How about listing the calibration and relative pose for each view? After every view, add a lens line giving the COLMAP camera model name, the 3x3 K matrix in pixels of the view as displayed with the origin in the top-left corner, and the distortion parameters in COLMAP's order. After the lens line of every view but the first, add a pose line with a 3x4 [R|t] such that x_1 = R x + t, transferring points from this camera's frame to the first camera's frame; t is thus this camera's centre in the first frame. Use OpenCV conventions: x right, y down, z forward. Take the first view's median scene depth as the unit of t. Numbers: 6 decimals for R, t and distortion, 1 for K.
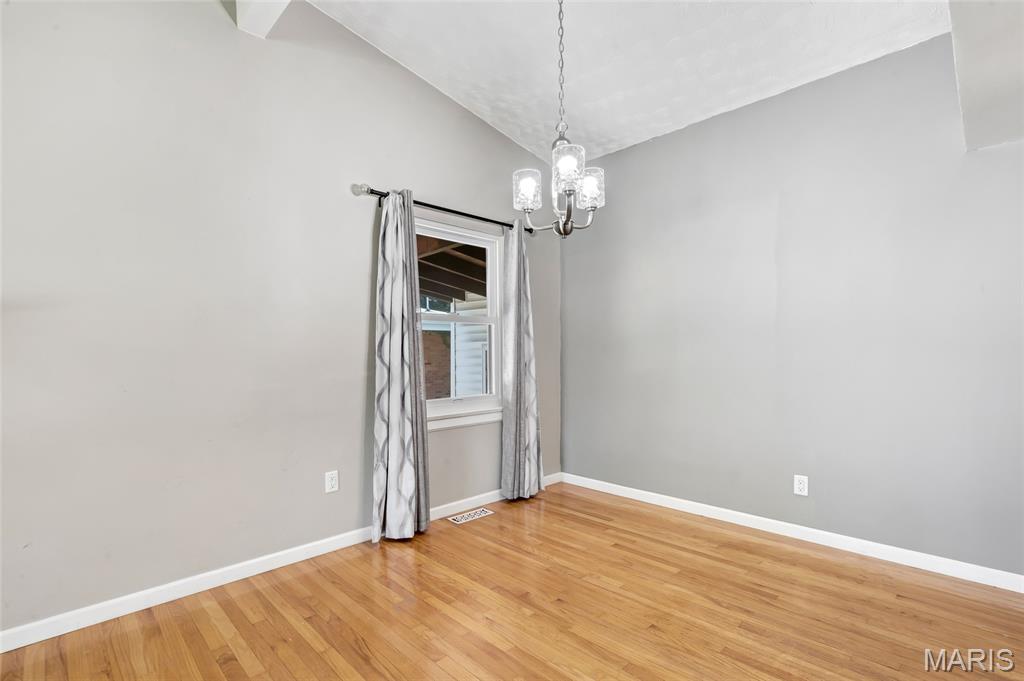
lens RADIAL K [[466.3, 0, 506.8], [0, 466.3, 343.0], [0, 0, 1]] dist [0.001623, 0.001433]
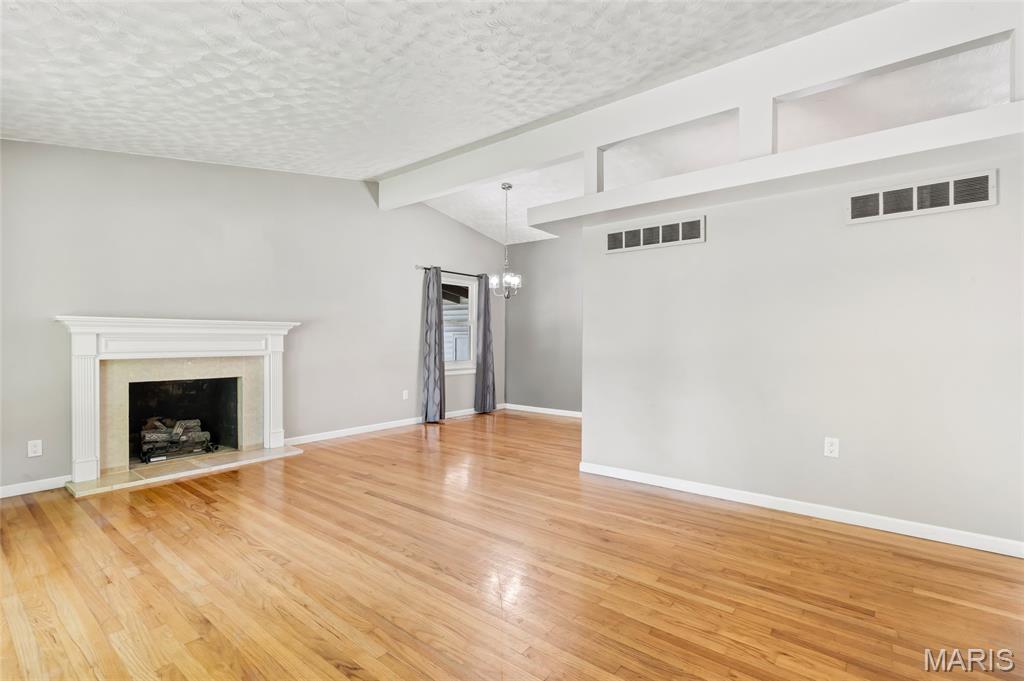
lens RADIAL K [[466.3, 0, 510.5], [0, 466.3, 342.3], [0, 0, 1]] dist [0.001623, 0.001433]
pose [[0.991777, 0.008707, 0.127685, -0.151149], [-0.009964, 0.999908, 0.009213, 0.012523], [-0.127593, -0.010410, 0.991772, -1.261251]]
